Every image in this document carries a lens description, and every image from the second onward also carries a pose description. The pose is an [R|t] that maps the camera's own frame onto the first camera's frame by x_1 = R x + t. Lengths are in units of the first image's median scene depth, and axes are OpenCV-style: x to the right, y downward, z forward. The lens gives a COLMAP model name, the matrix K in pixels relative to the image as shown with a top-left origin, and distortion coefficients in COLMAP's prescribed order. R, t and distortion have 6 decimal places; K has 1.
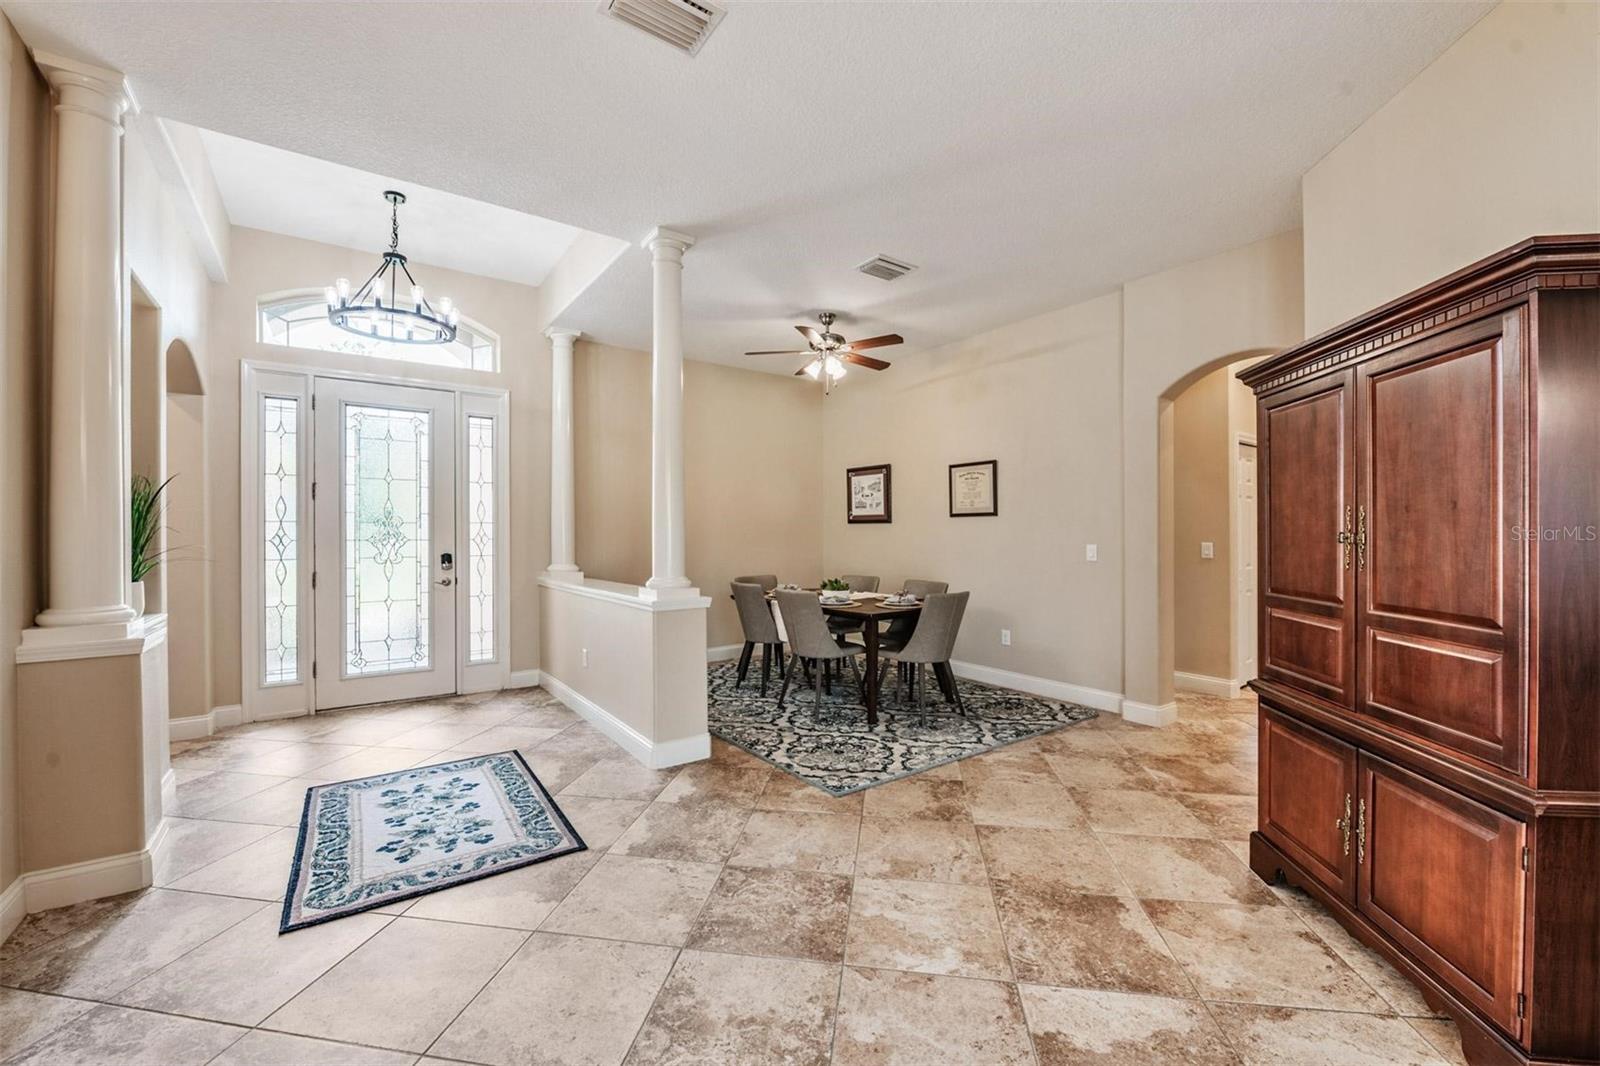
lens RADIAL K [[622.1, 0, 799.0], [0, 622.1, 535.1], [0, 0, 1]] dist [-0.000488, -0.005402]
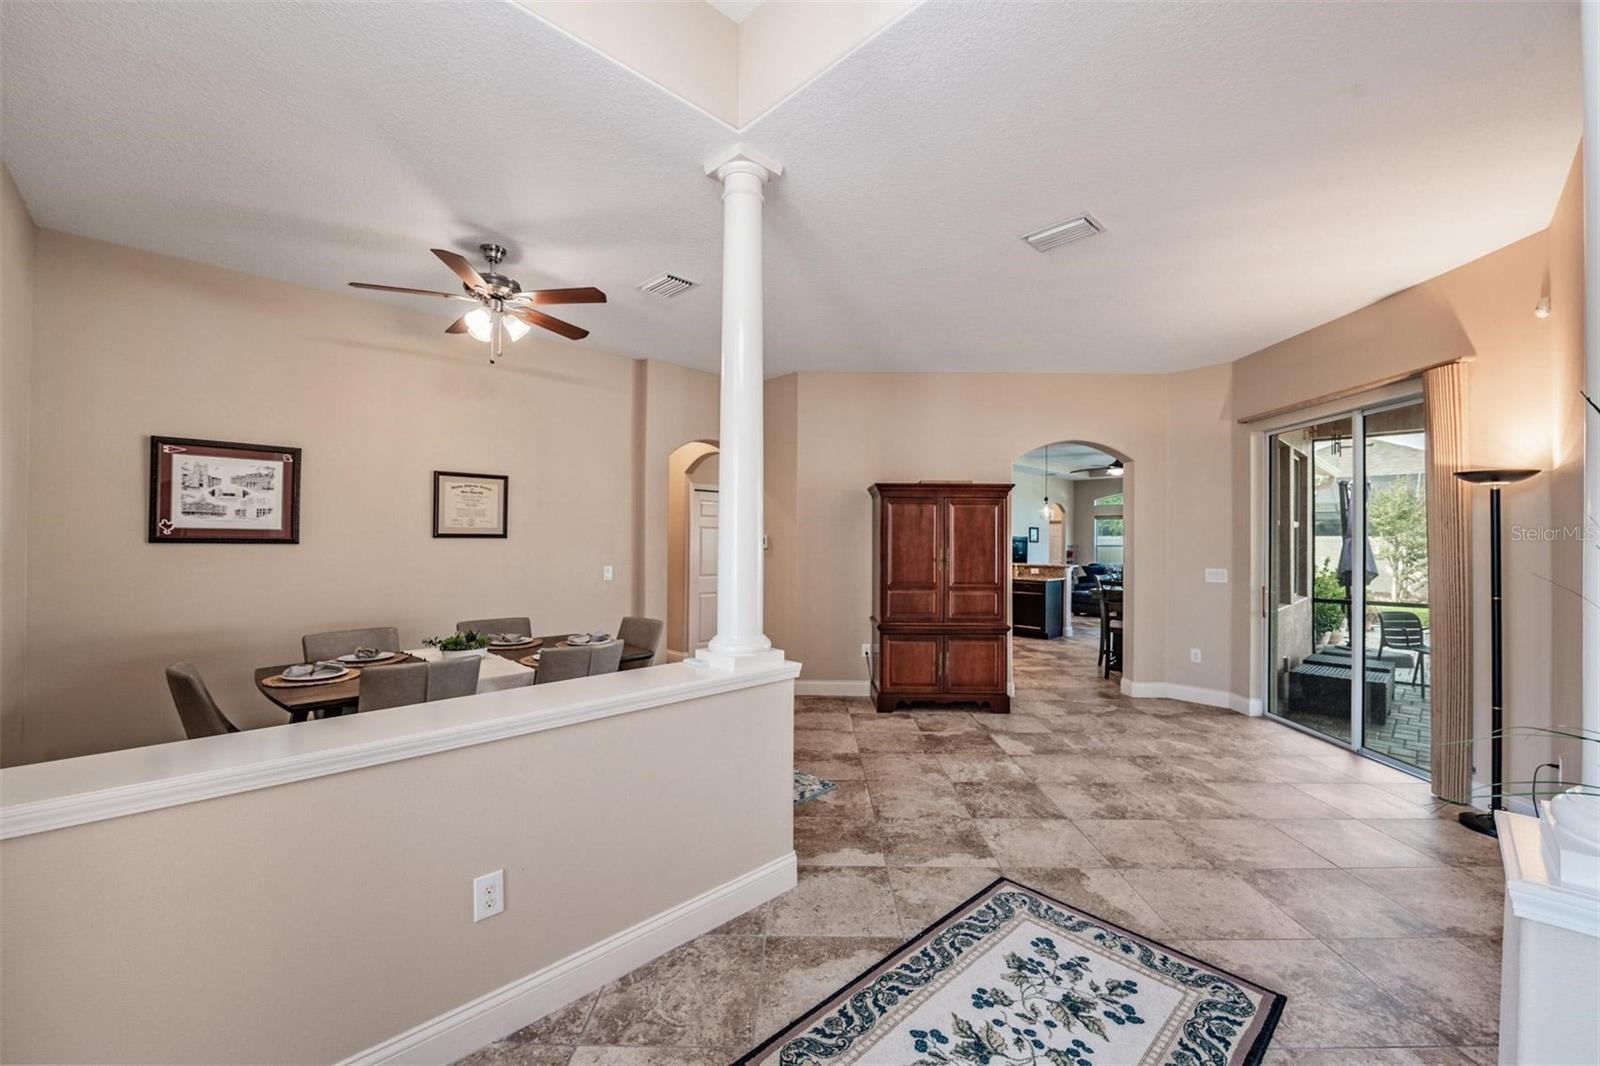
lens RADIAL K [[628.8, 0, 799.2], [0, 628.8, 533.1], [0, 0, 1]] dist [-0.002958, -0.005657]
pose [[-0.130927, 0.014294, 0.991289, -0.885010], [-0.001649, 0.999892, -0.014636, -0.035977], [-0.991391, -0.003551, -0.130889, 0.972160]]
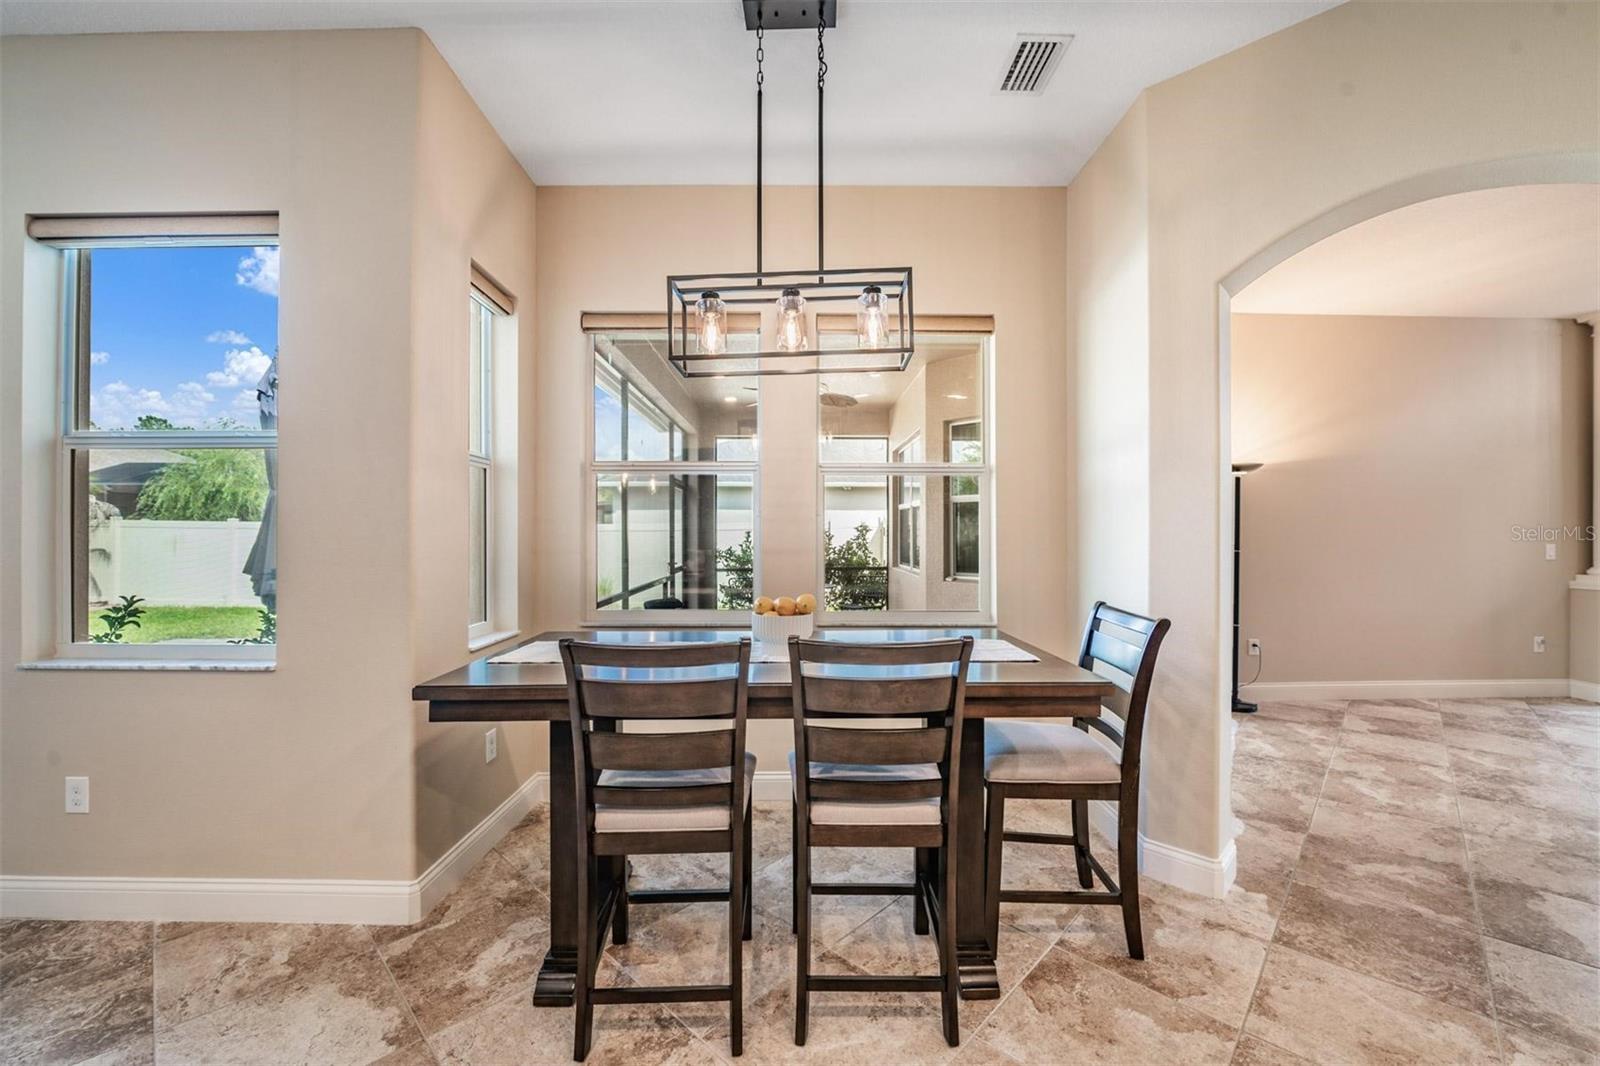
lens RADIAL K [[622.1, 0, 799.0], [0, 622.1, 535.1], [0, 0, 1]] dist [-0.000488, -0.005402]
pose [[-0.586170, 0.005772, -0.810168, 1.252655], [0.001275, 0.999980, 0.006203, -0.006282], [0.810187, 0.002603, -0.586166, -0.007073]]
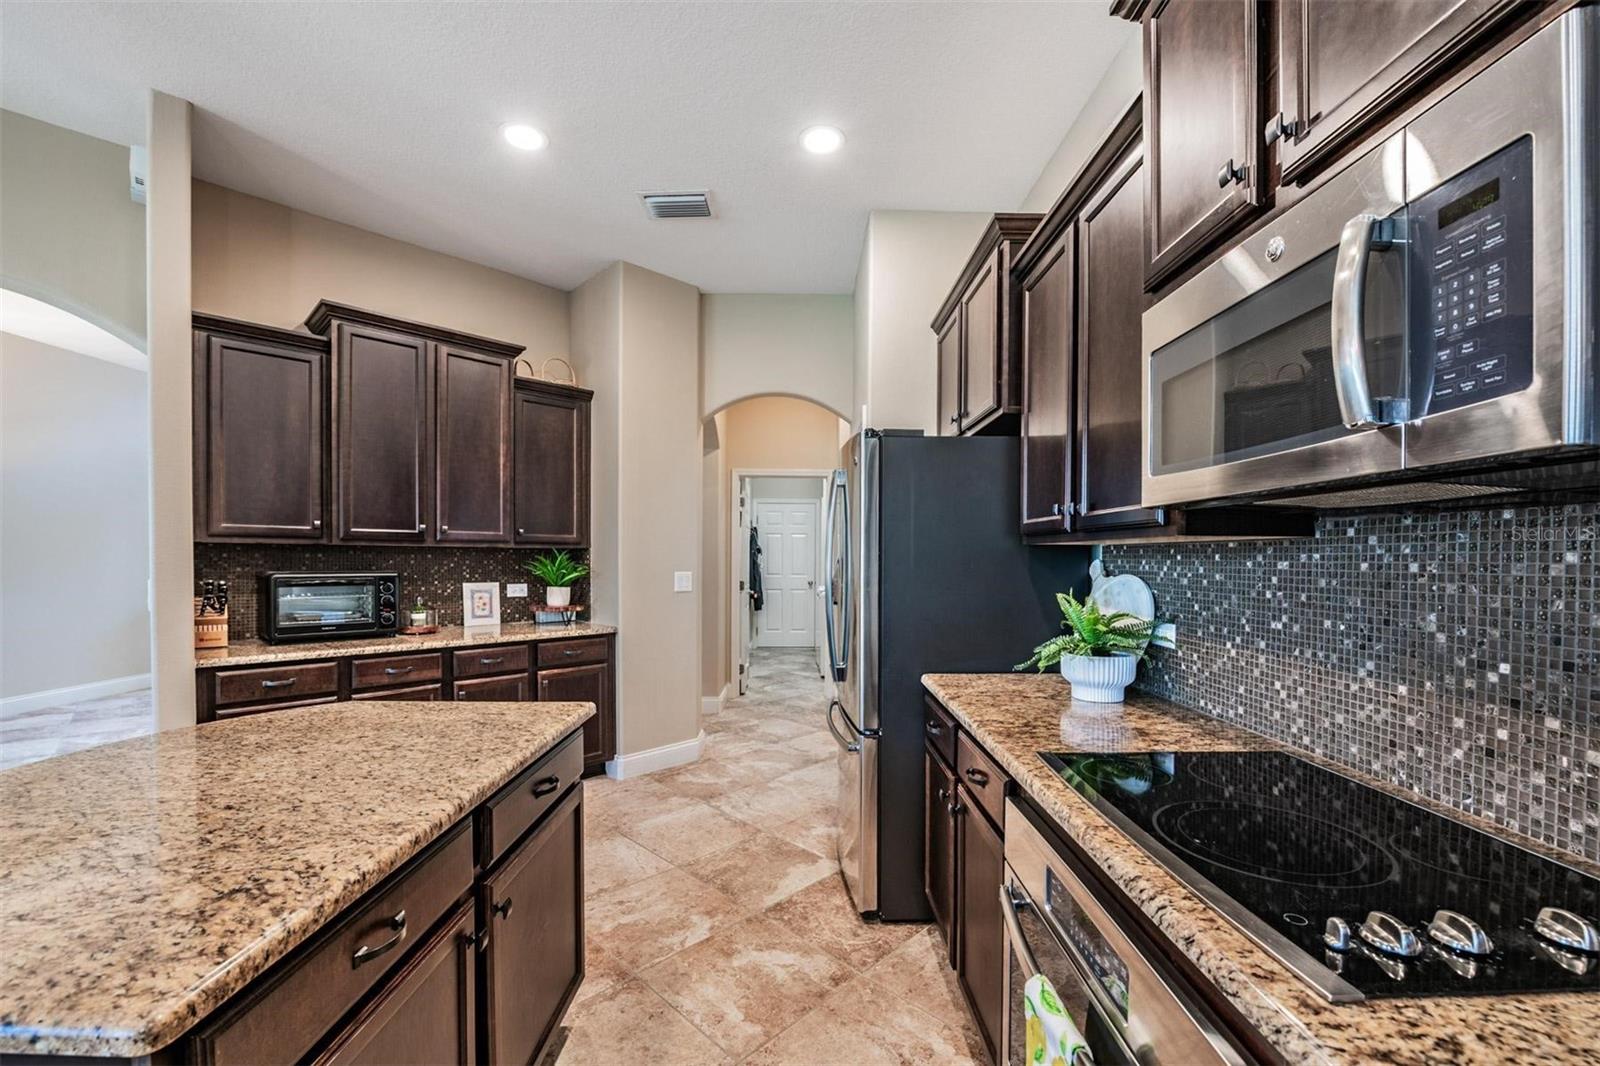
lens RADIAL K [[641.3, 0, 807.6], [0, 641.3, 565.7], [0, 0, 1]] dist [-0.004607, -0.004865]
pose [[0.811235, 0.017022, -0.584472, 1.606560], [-0.011581, 0.999848, 0.013045, -0.007140], [0.584605, -0.003814, 0.811309, 0.111213]]
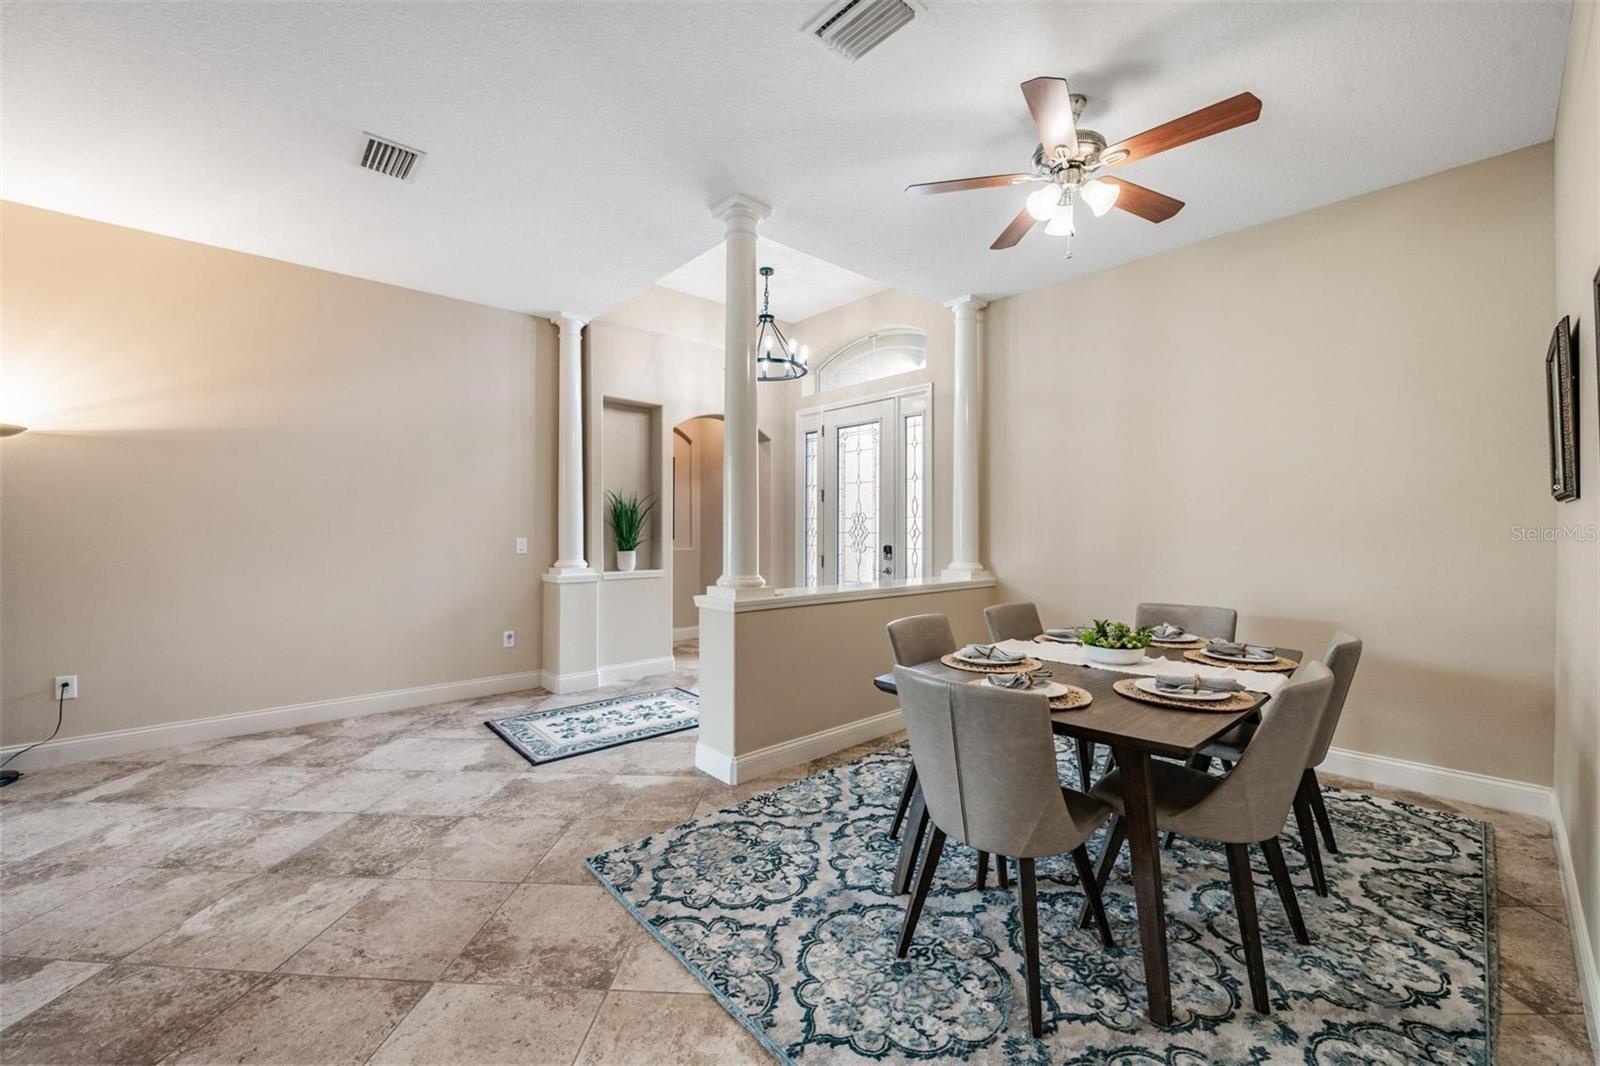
lens RADIAL K [[634.5, 0, 810.4], [0, 634.5, 529.8], [0, 0, 1]] dist [-0.000157, -0.005655]
pose [[0.110925, 0.004958, -0.993816, 0.698418], [-0.004555, 0.999980, 0.004480, -0.003533], [0.993818, 0.004030, 0.110945, 0.944091]]
